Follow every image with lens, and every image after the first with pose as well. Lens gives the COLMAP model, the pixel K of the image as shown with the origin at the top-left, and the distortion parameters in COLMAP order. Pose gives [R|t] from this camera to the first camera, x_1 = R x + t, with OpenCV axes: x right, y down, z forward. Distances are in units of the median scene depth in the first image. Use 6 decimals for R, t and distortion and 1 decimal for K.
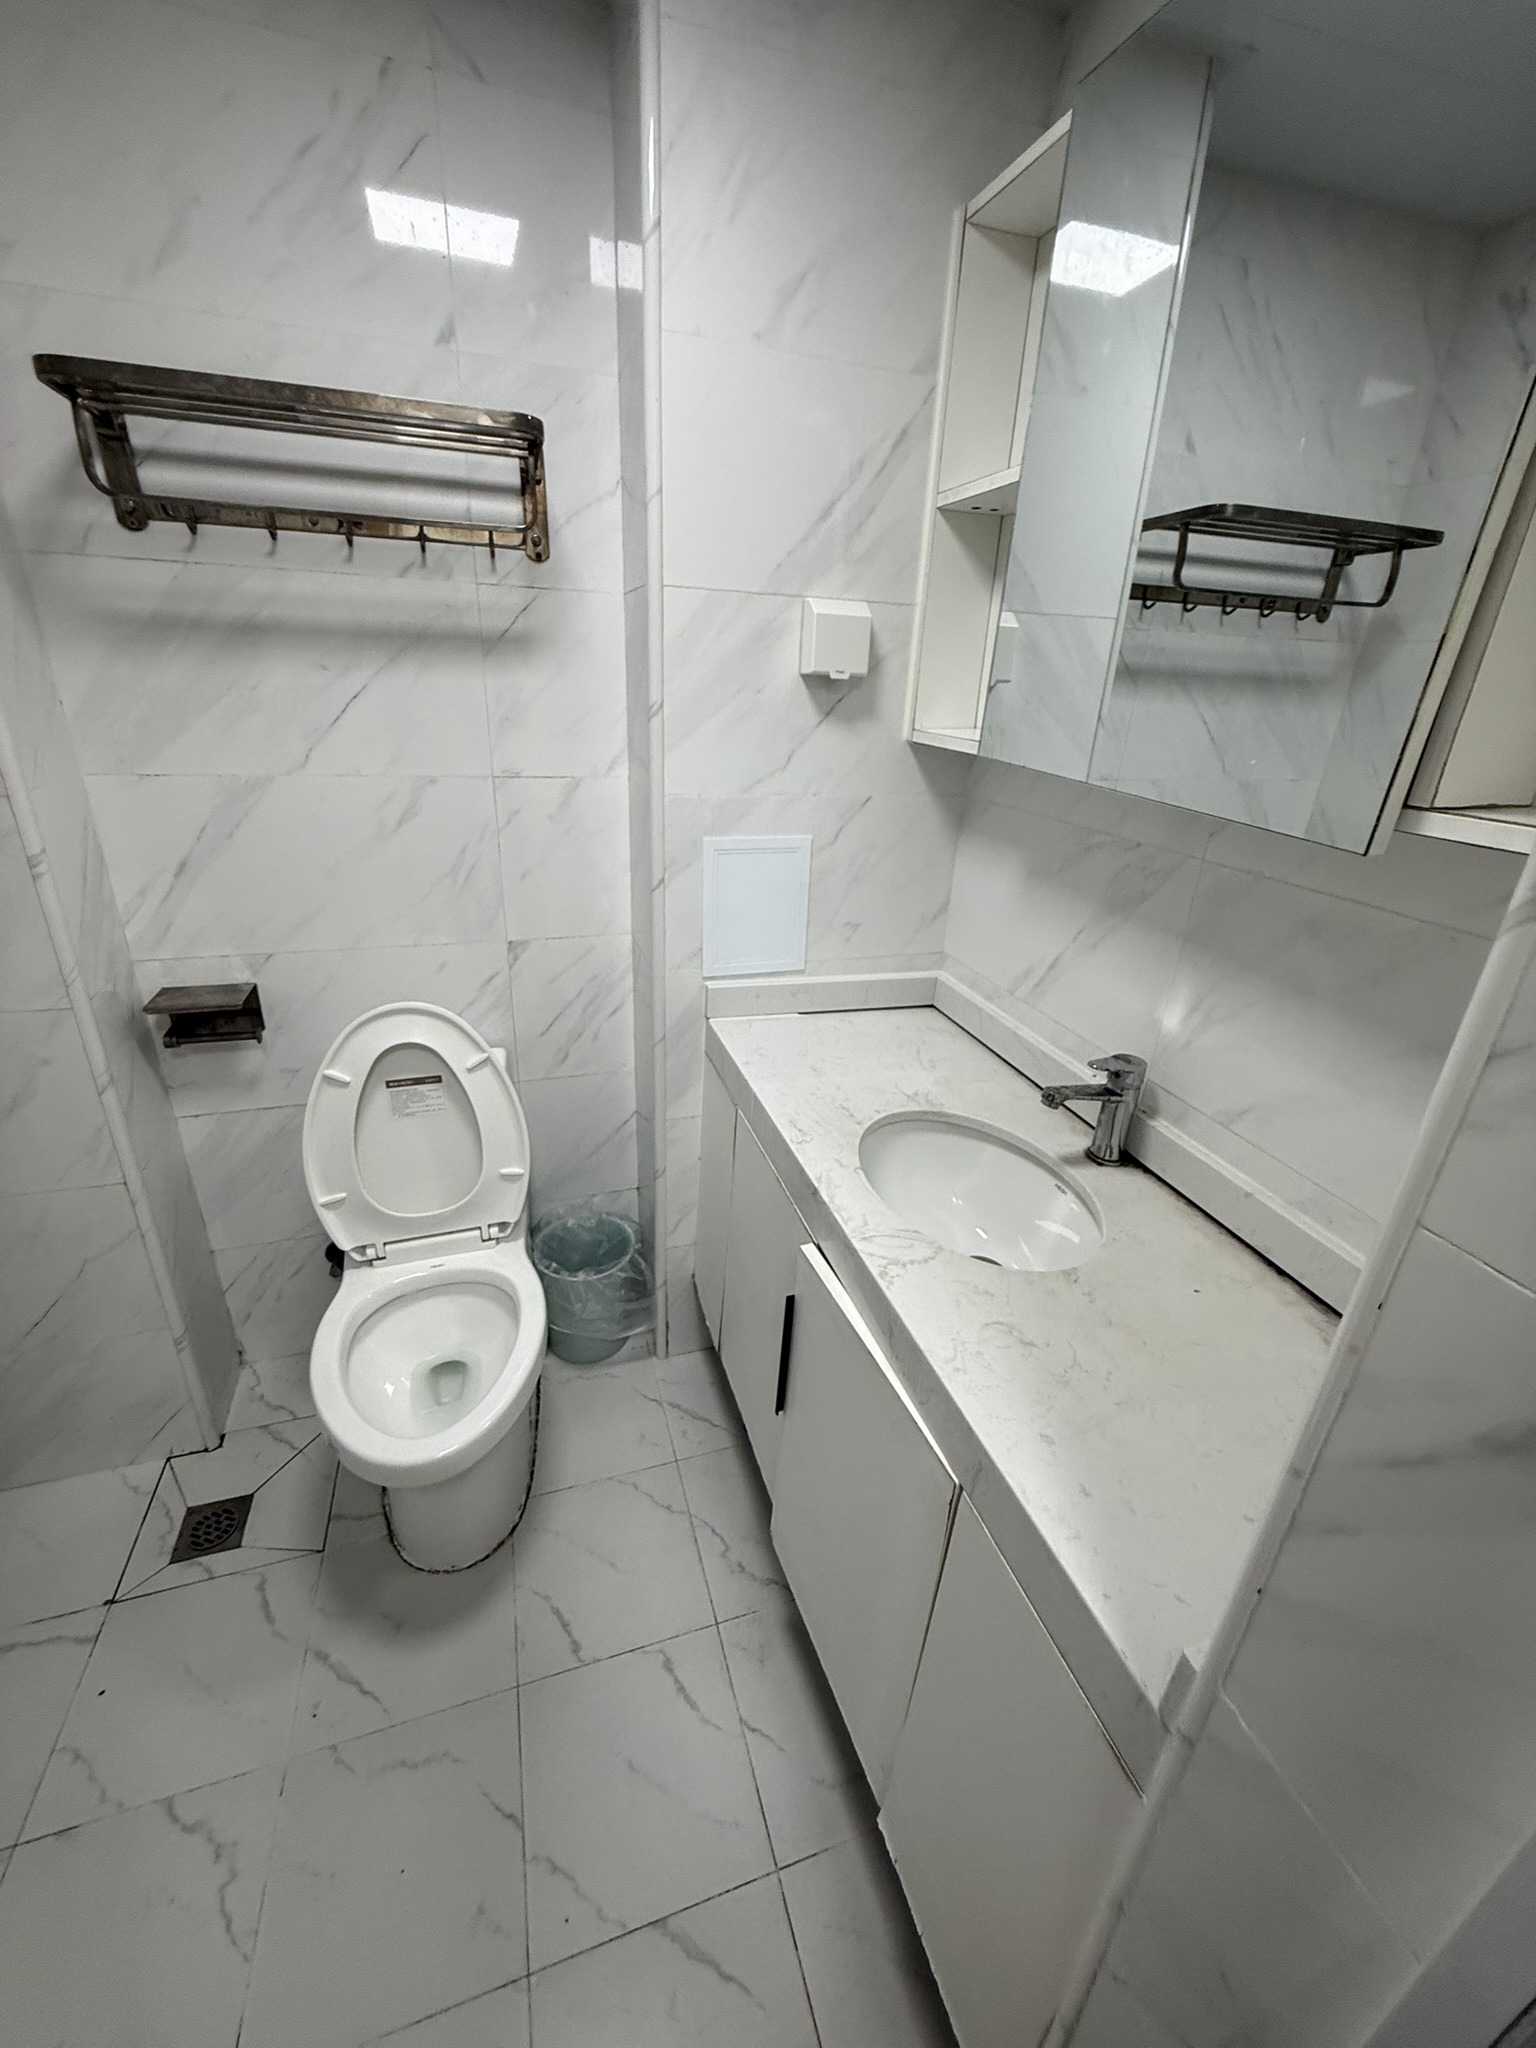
lens RADIAL K [[810.4, 0, 762.5], [0, 810.4, 1023.9], [0, 0, 1]] dist [0.000162, 0.000302]
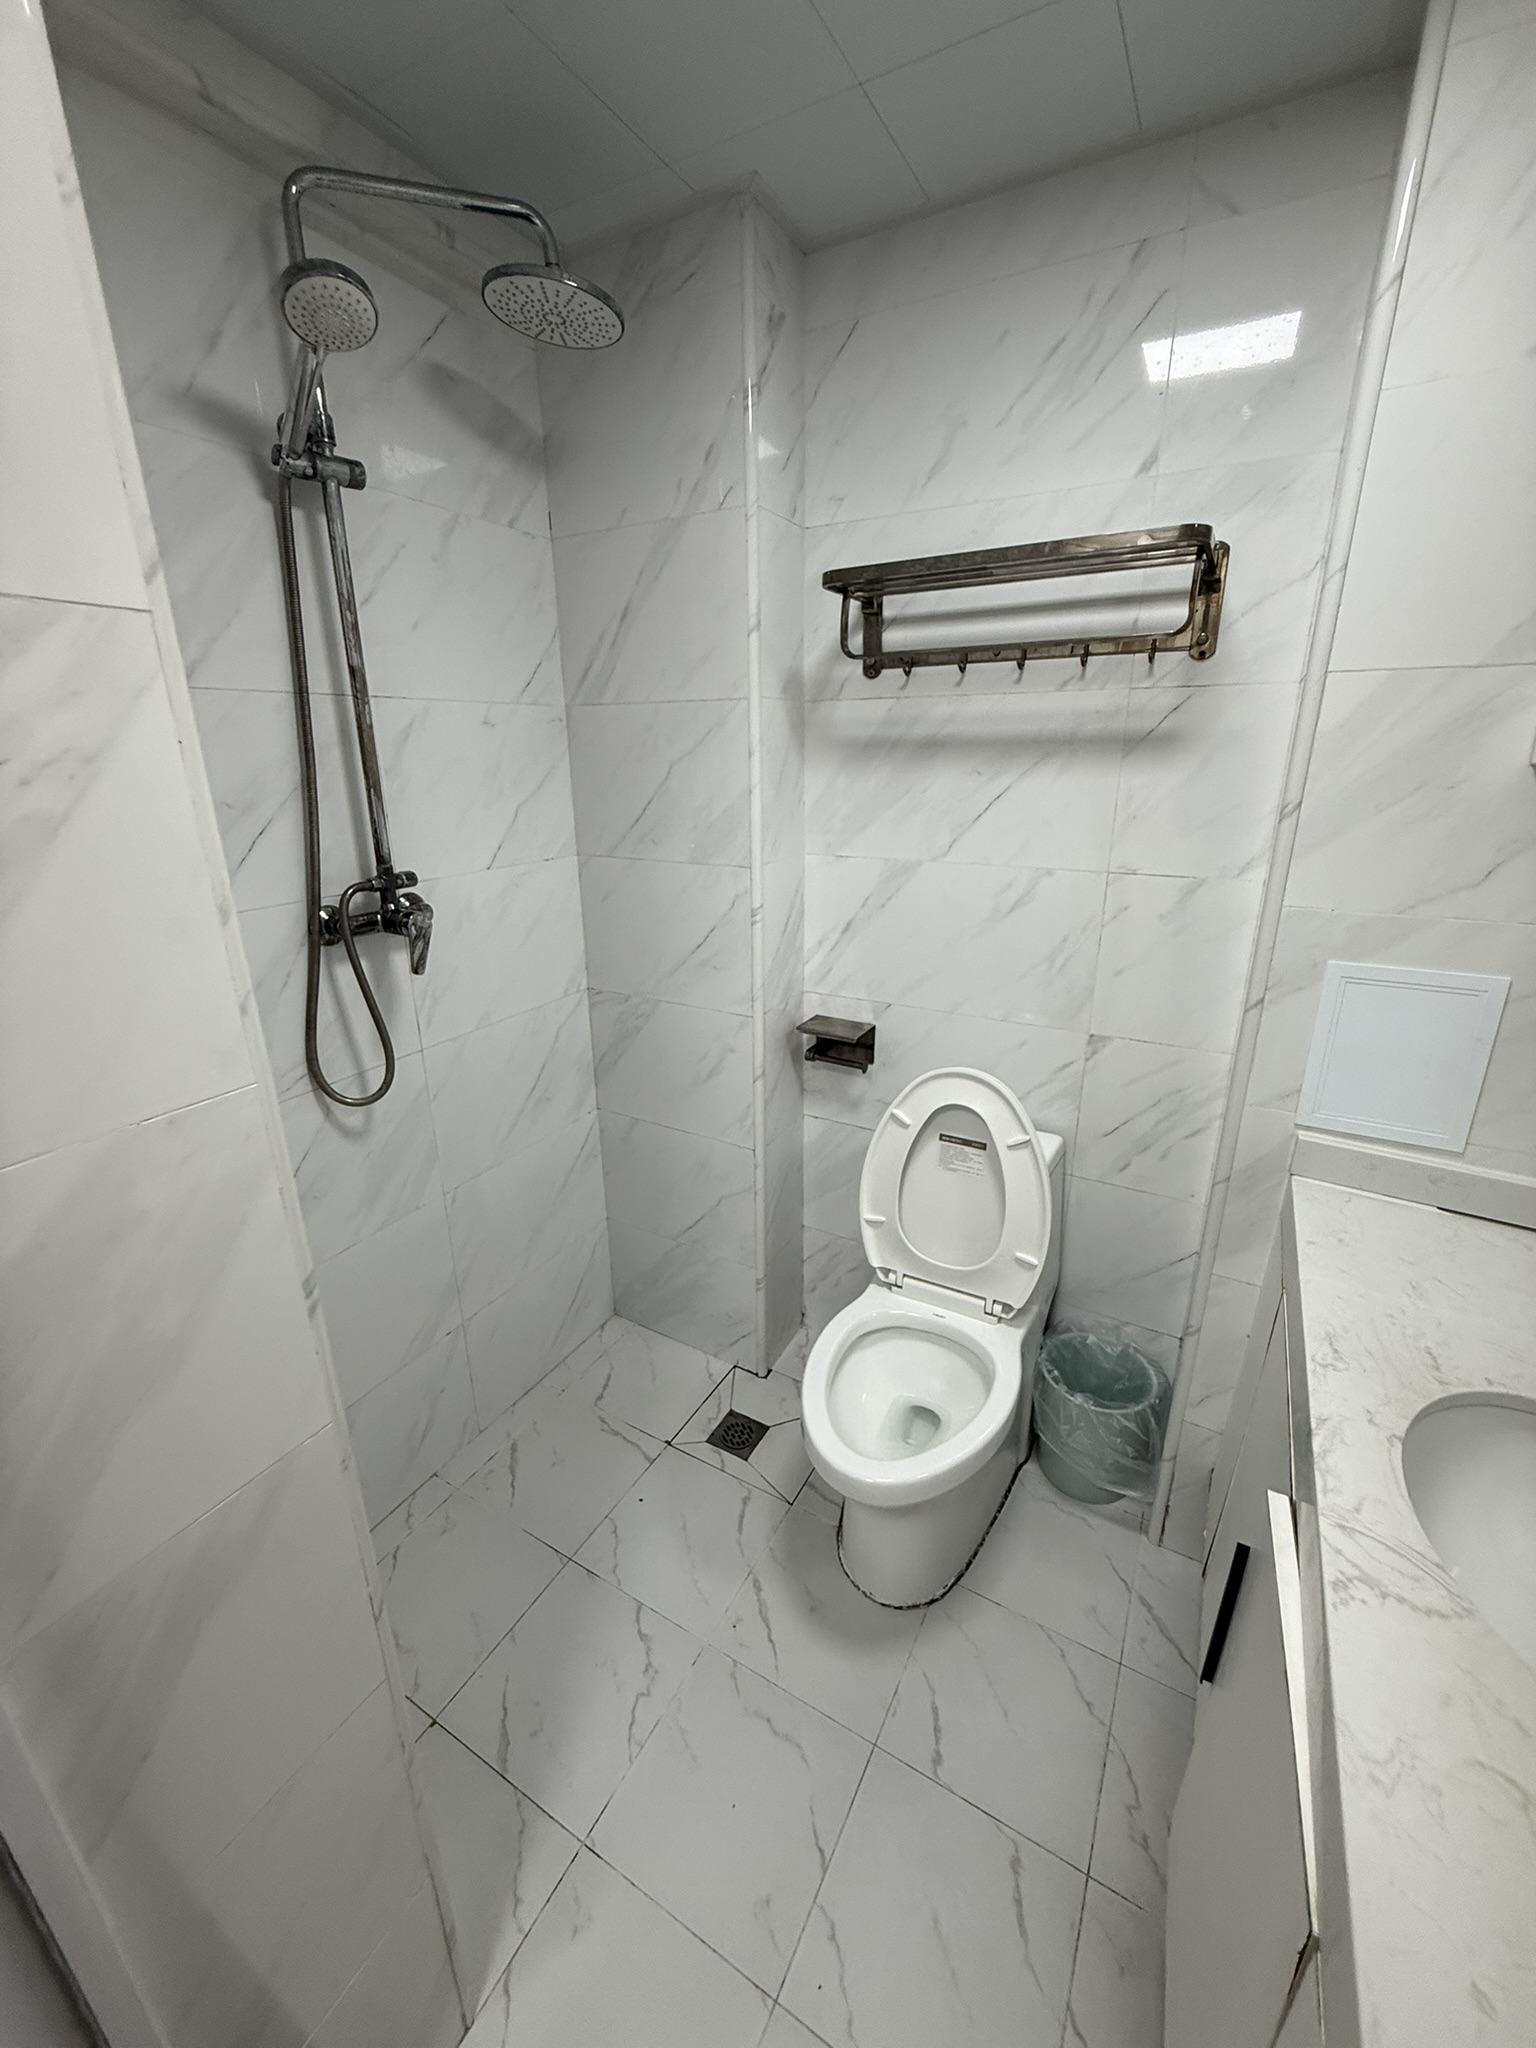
lens RADIAL K [[810.4, 0, 767.9], [0, 810.4, 1026.3], [0, 0, 1]] dist [0.000162, 0.000302]
pose [[0.676075, 0.195204, -0.710506, 0.139066], [-0.257875, 0.965971, 0.020013, -0.034016], [0.690235, 0.169692, 0.703407, 0.037898]]
